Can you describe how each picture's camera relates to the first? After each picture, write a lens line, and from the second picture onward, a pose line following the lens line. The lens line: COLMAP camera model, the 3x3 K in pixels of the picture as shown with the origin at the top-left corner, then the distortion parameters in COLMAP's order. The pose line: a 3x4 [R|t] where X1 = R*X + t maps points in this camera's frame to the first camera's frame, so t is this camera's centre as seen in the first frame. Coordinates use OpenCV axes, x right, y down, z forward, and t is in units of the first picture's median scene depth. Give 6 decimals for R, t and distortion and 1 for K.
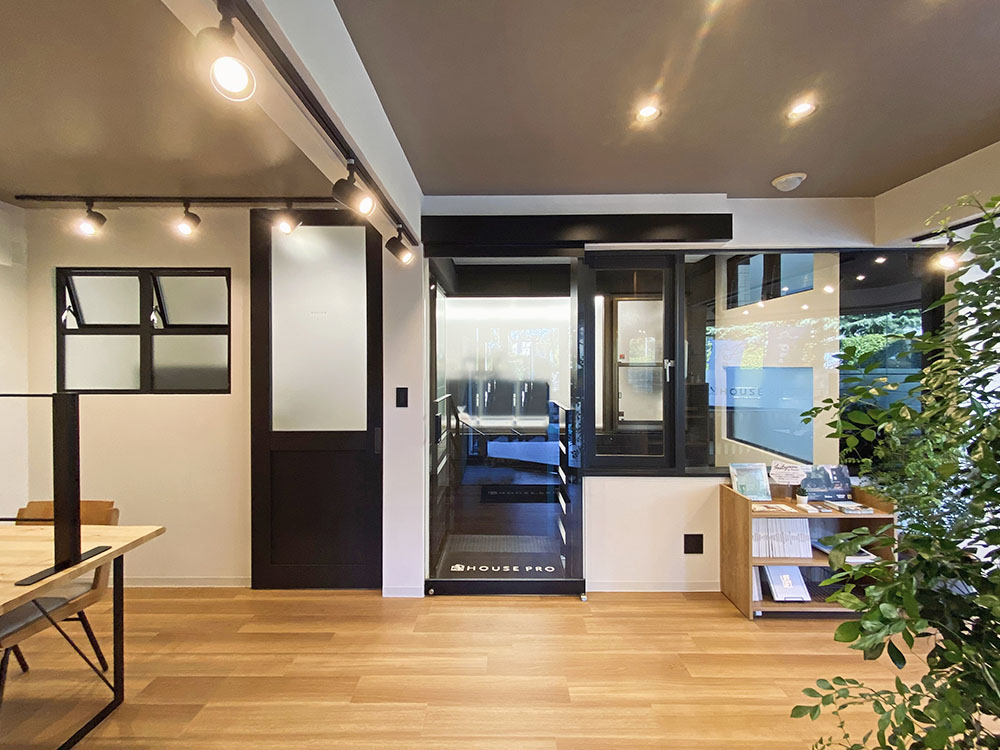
lens RADIAL K [[424.2, 0, 500.0], [0, 424.2, 375.0], [0, 0, 1]] dist [0.016676, 0.000072]
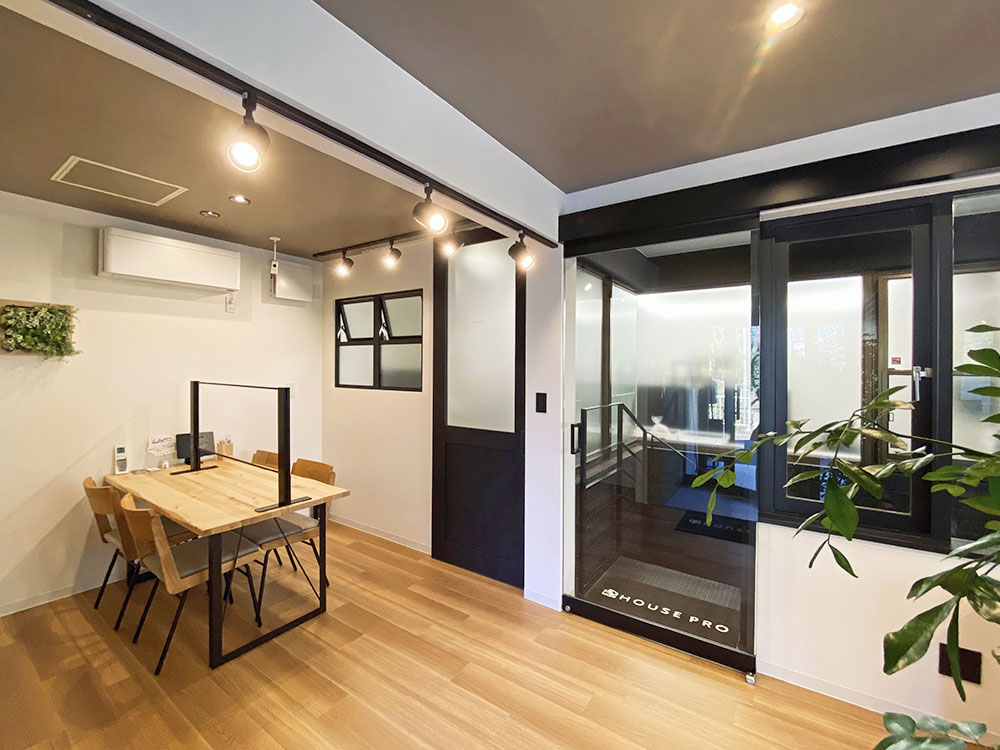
lens RADIAL K [[435.0, 0, 500.0], [0, 435.0, 375.0], [0, 0, 1]] dist [-0.000970, -0.000392]
pose [[0.830186, 0.018276, -0.557187, 0.244851], [-0.022148, 0.999755, -0.000207, -0.009365], [0.557047, 0.012512, 0.830387, 0.101446]]
